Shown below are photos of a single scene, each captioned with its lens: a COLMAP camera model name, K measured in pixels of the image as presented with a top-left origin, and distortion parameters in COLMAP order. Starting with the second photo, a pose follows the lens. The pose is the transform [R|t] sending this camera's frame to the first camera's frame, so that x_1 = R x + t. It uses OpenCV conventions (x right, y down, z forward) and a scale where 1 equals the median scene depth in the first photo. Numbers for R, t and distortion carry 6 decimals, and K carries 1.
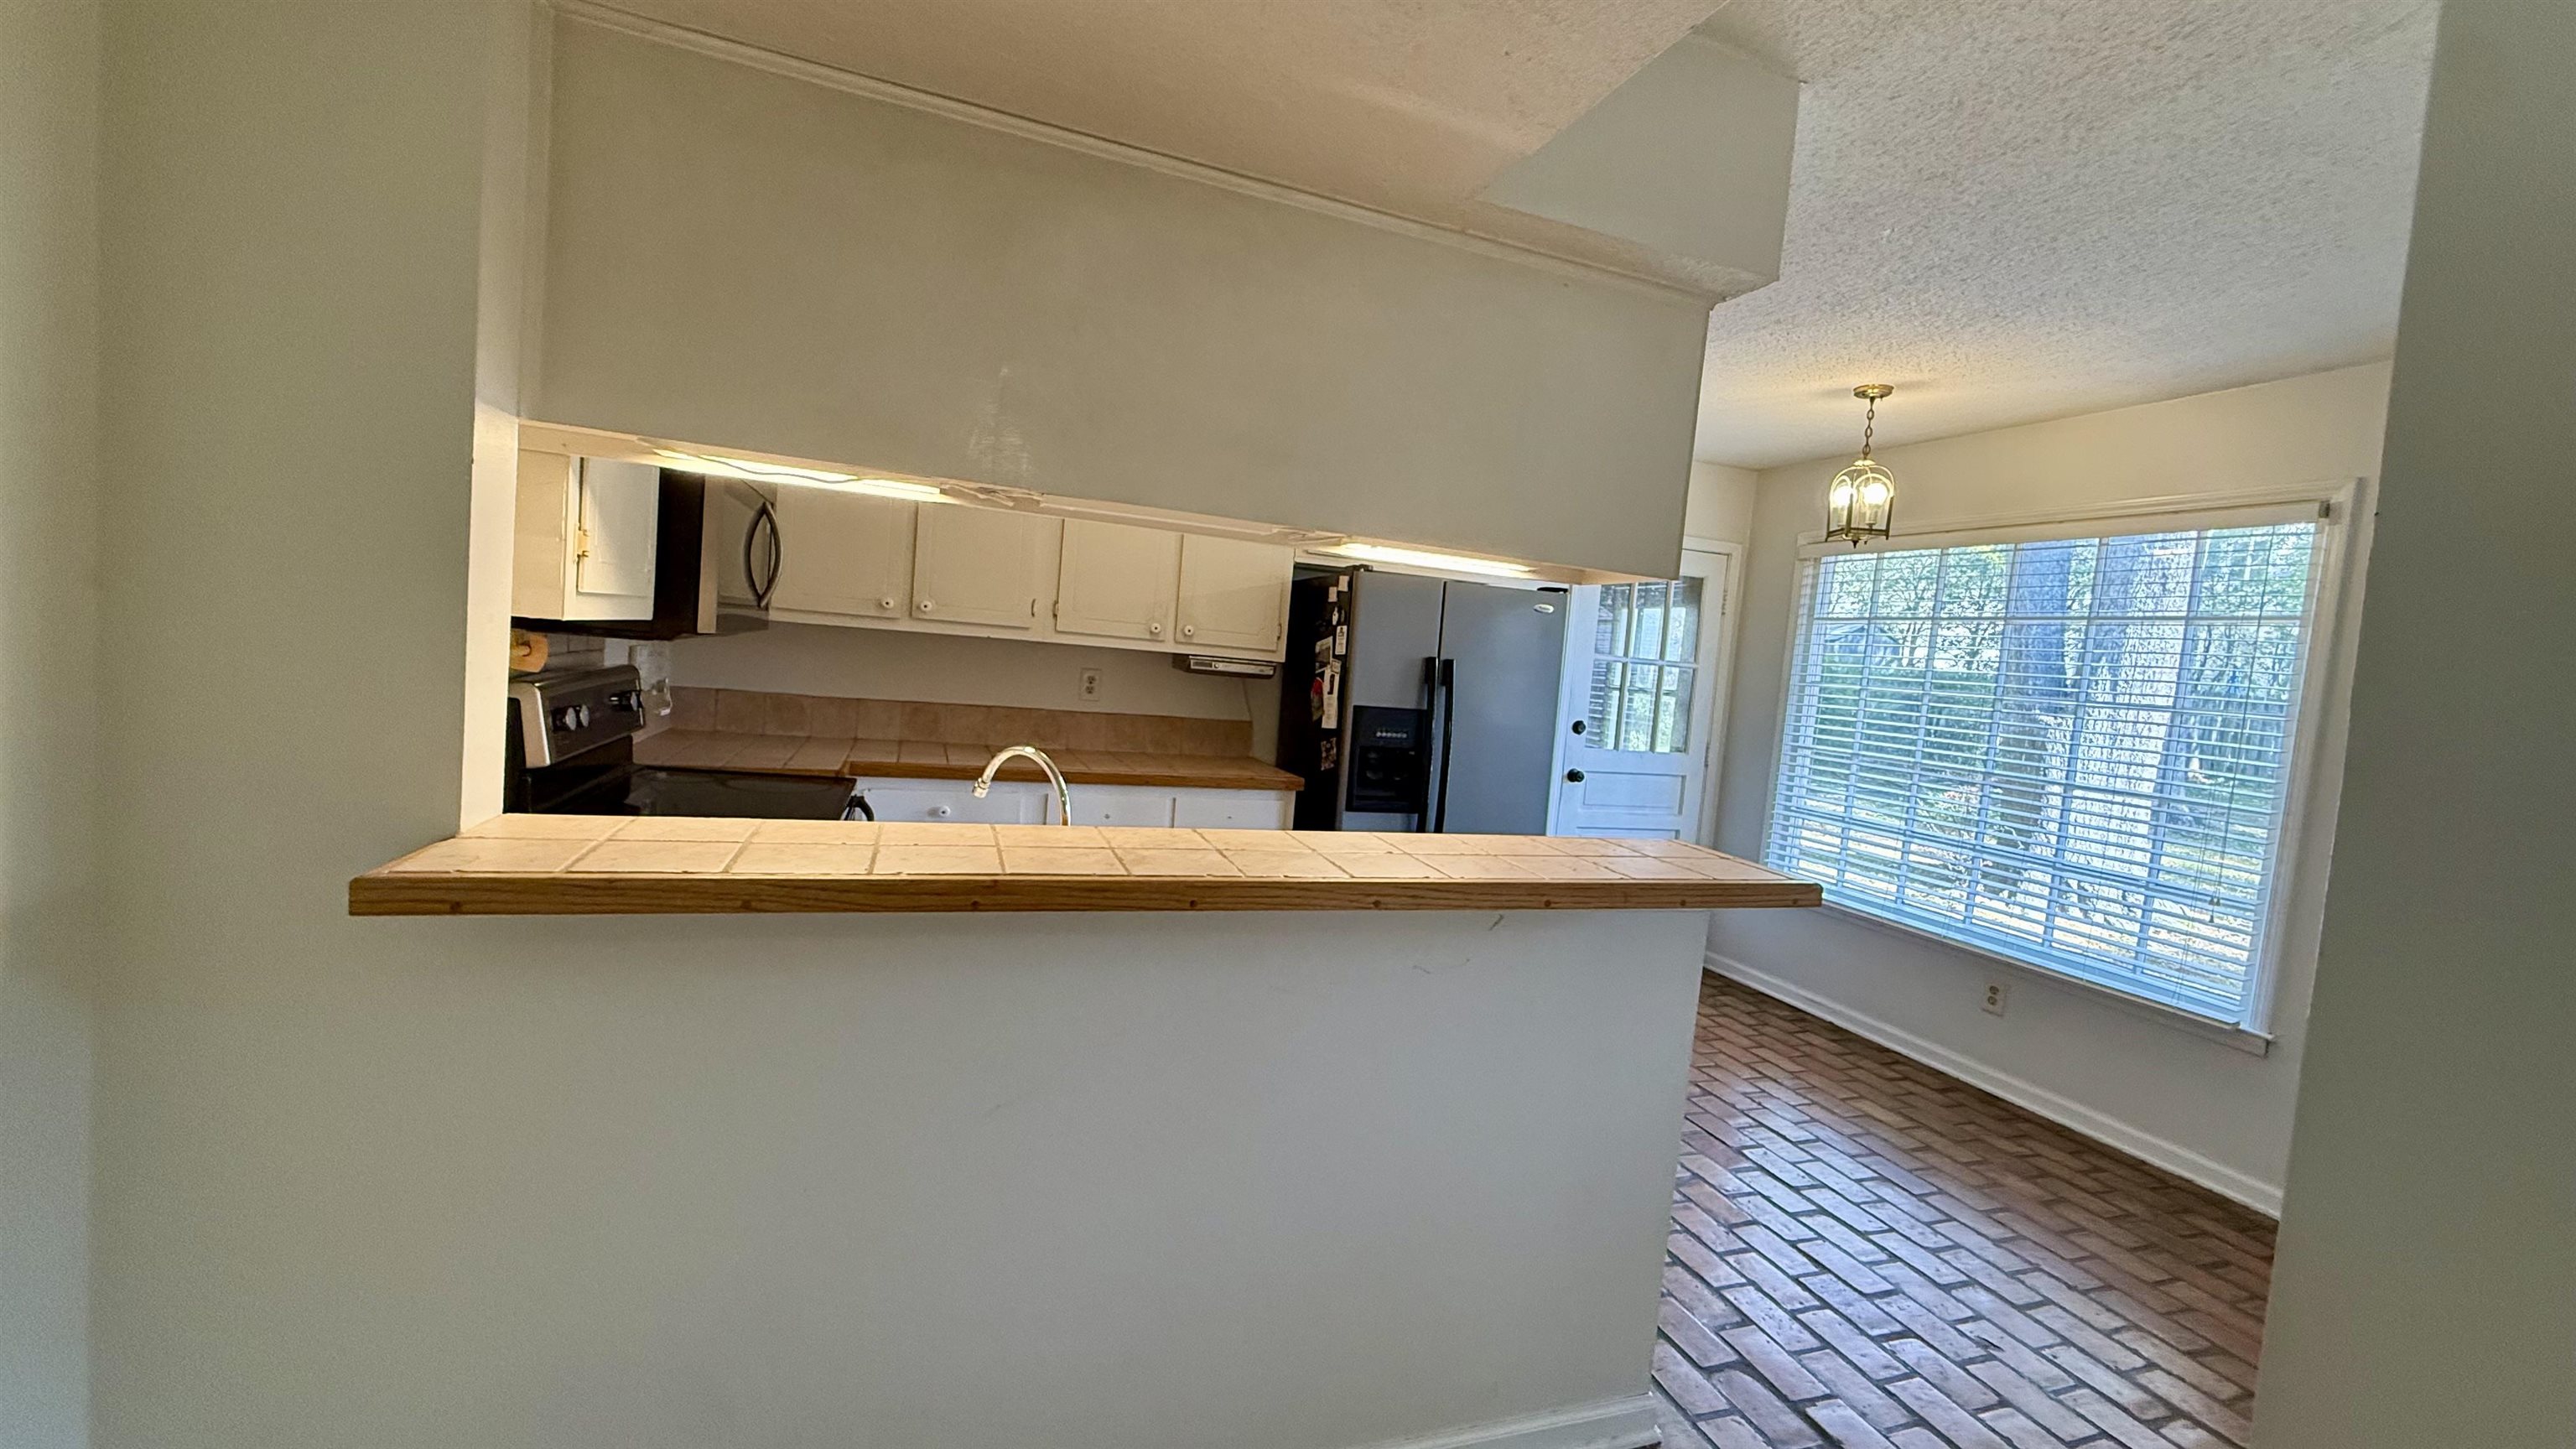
lens RADIAL K [[1017.1, 0, 1284.3], [0, 1017.1, 722.8], [0, 0, 1]] dist [0.000858, -0.000249]
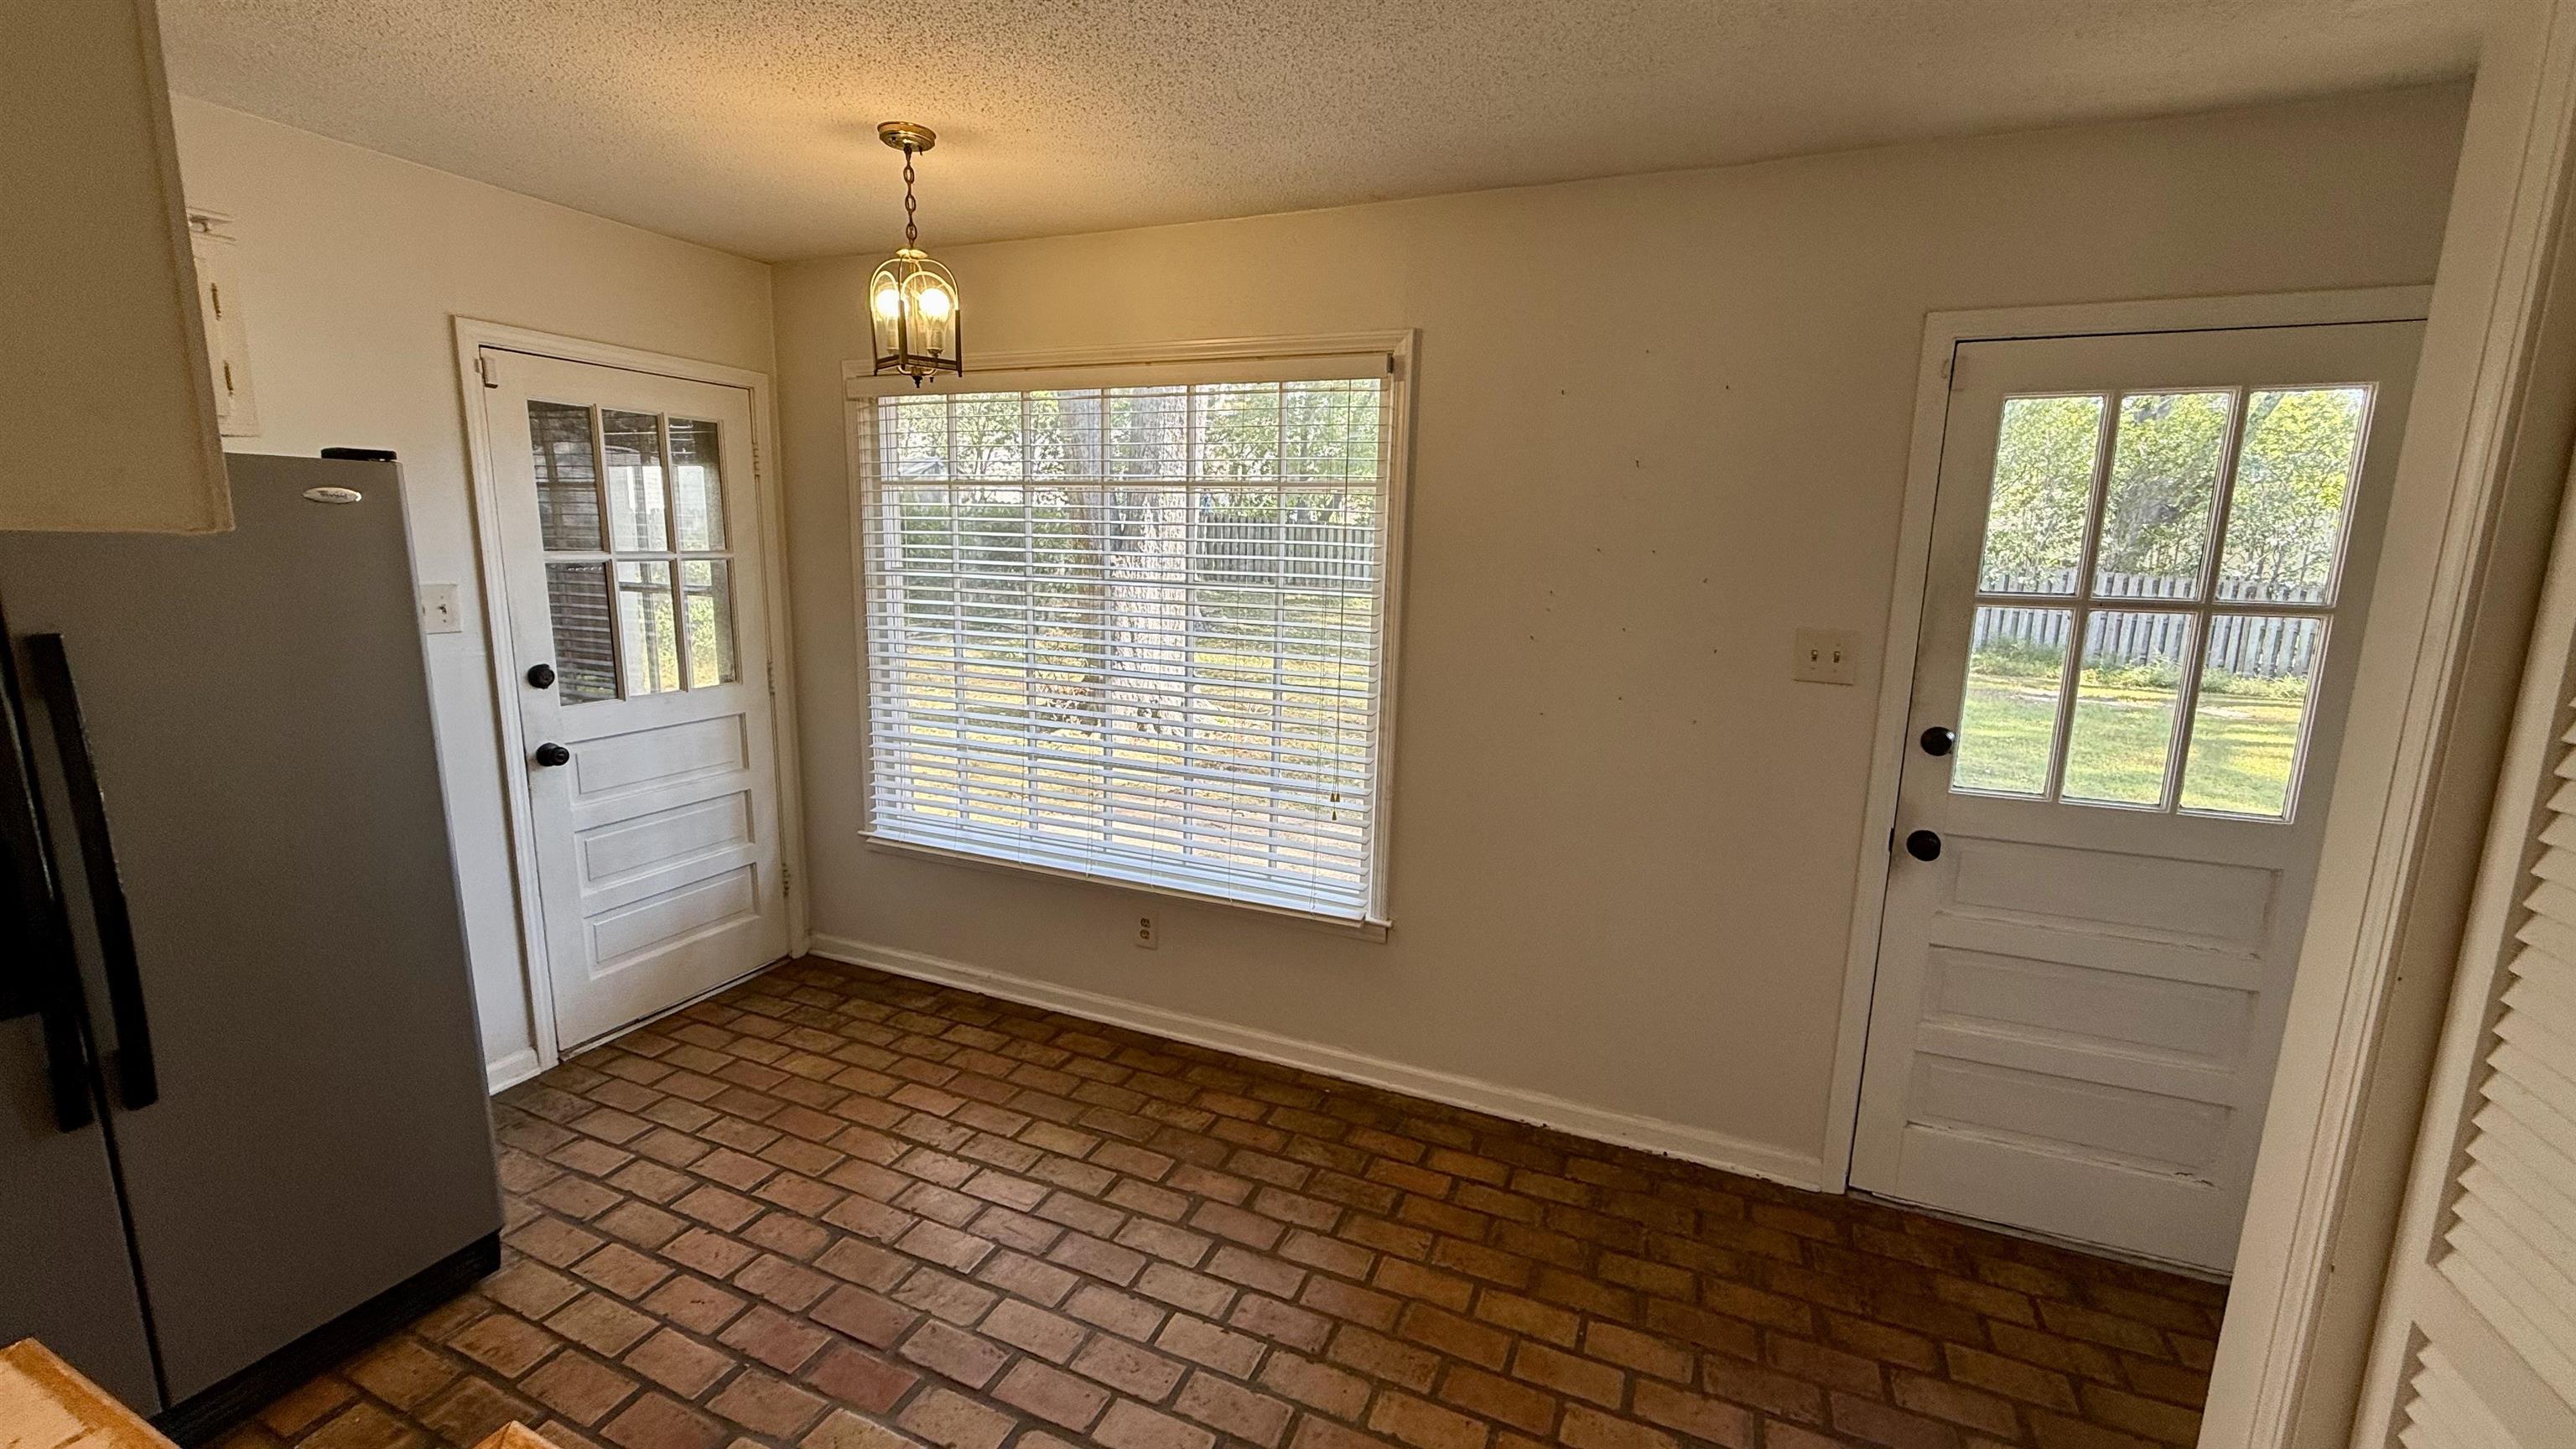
lens RADIAL K [[1017.1, 0, 1284.3], [0, 1017.1, 722.8], [0, 0, 1]] dist [0.000858, -0.000249]
pose [[0.671188, -0.199096, 0.714050, 0.182219], [0.084700, 0.977546, 0.192949, -0.058932], [-0.736432, -0.069025, 0.672981, 0.324293]]
